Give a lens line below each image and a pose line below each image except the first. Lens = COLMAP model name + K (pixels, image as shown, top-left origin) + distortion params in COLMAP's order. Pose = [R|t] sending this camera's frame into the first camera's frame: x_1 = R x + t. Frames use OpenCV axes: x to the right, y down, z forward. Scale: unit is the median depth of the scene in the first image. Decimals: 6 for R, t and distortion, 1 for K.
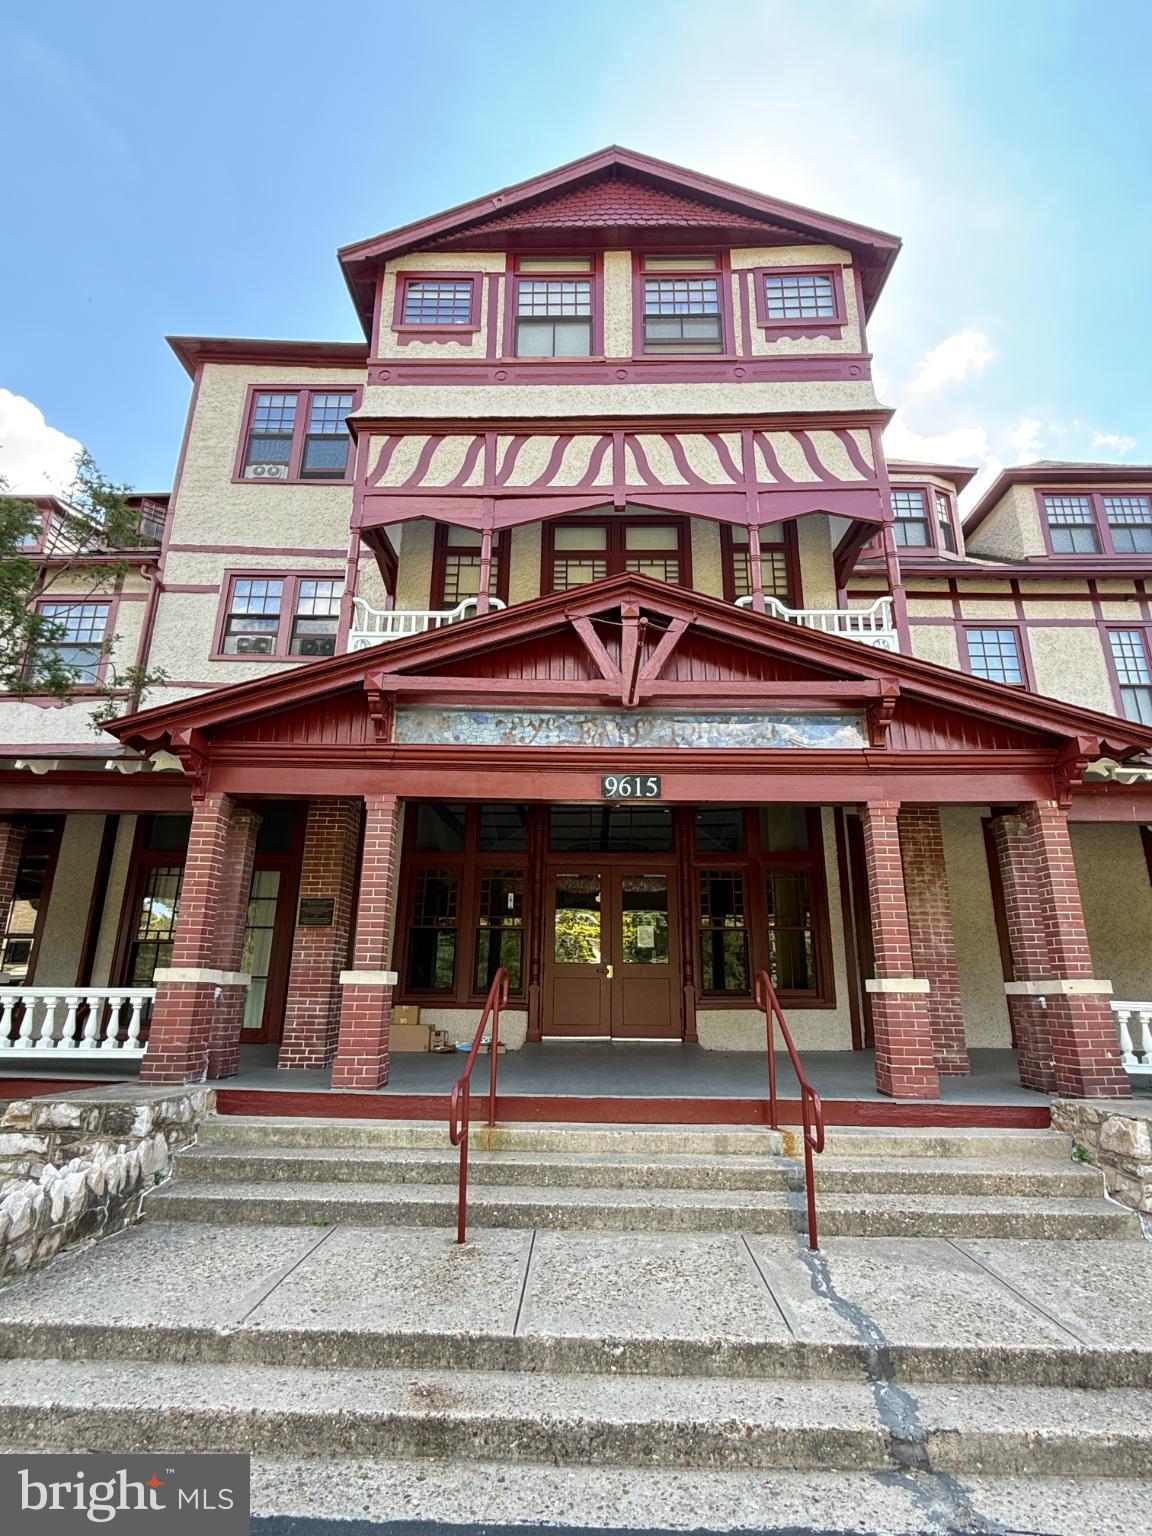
lens RADIAL K [[755.2, 0, 579.9], [0, 755.2, 768.1], [0, 0, 1]] dist [-0.009615, -0.000262]
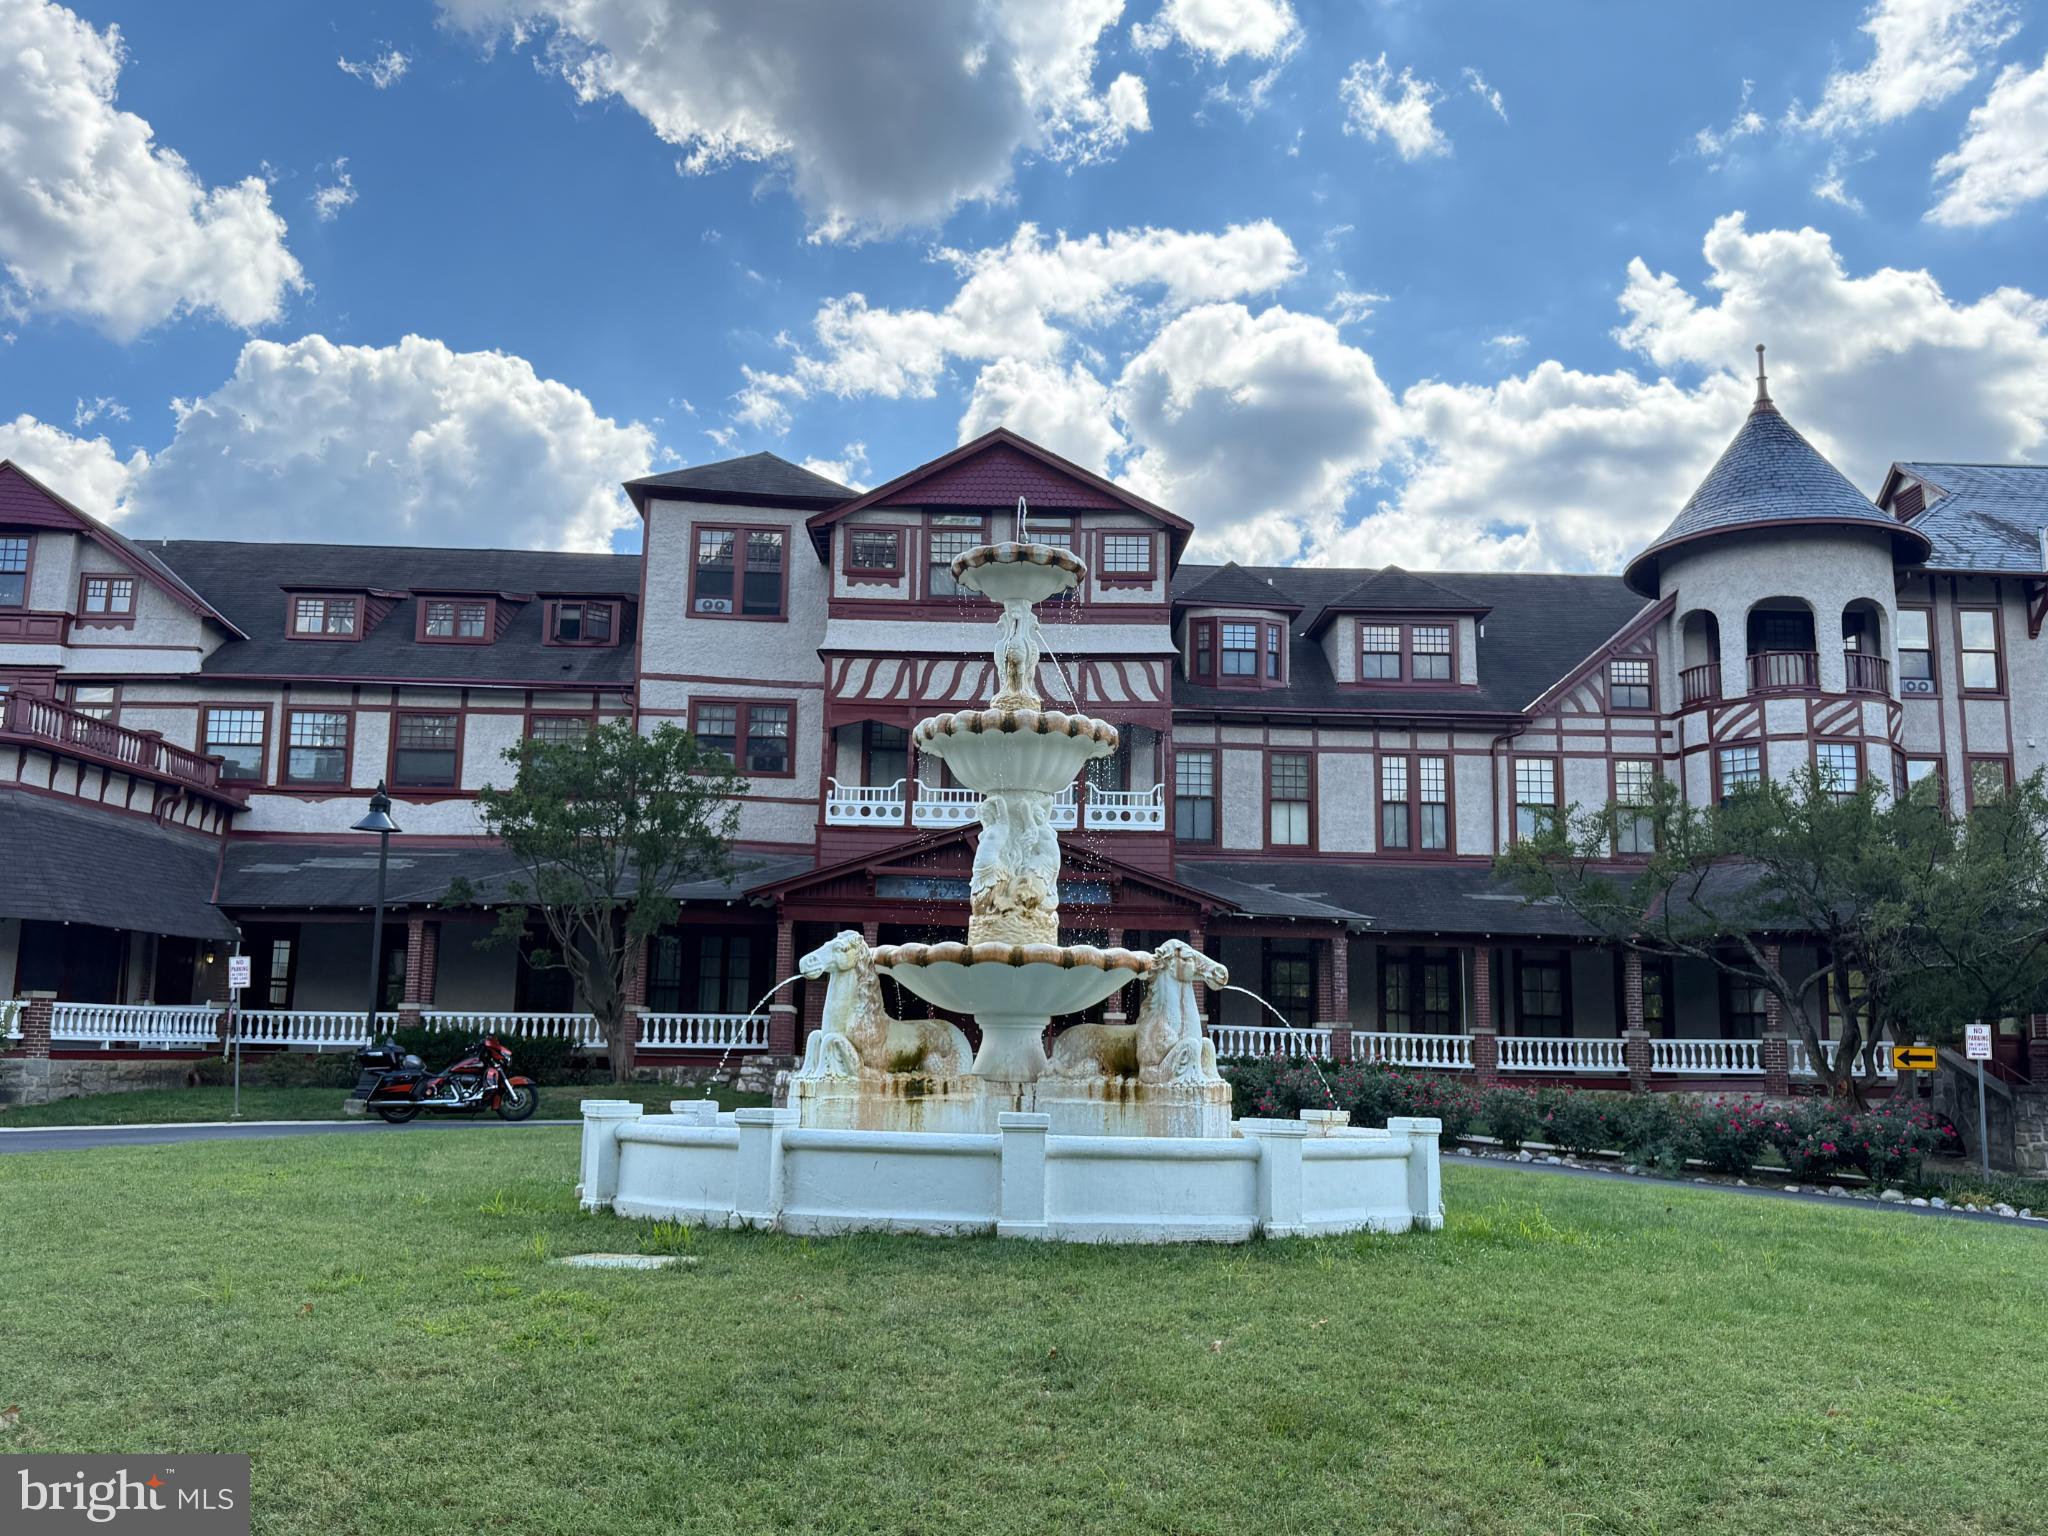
lens RADIAL K [[1786.6, 0, 1015.7], [0, 1786.6, 733.0], [0, 0, 1]] dist [0.025614, -0.006680]
pose [[0.999387, 0.015674, 0.031300, -0.022333], [-0.018631, 0.995156, 0.096531, -0.615216], [-0.029635, -0.097055, 0.994838, -2.447441]]
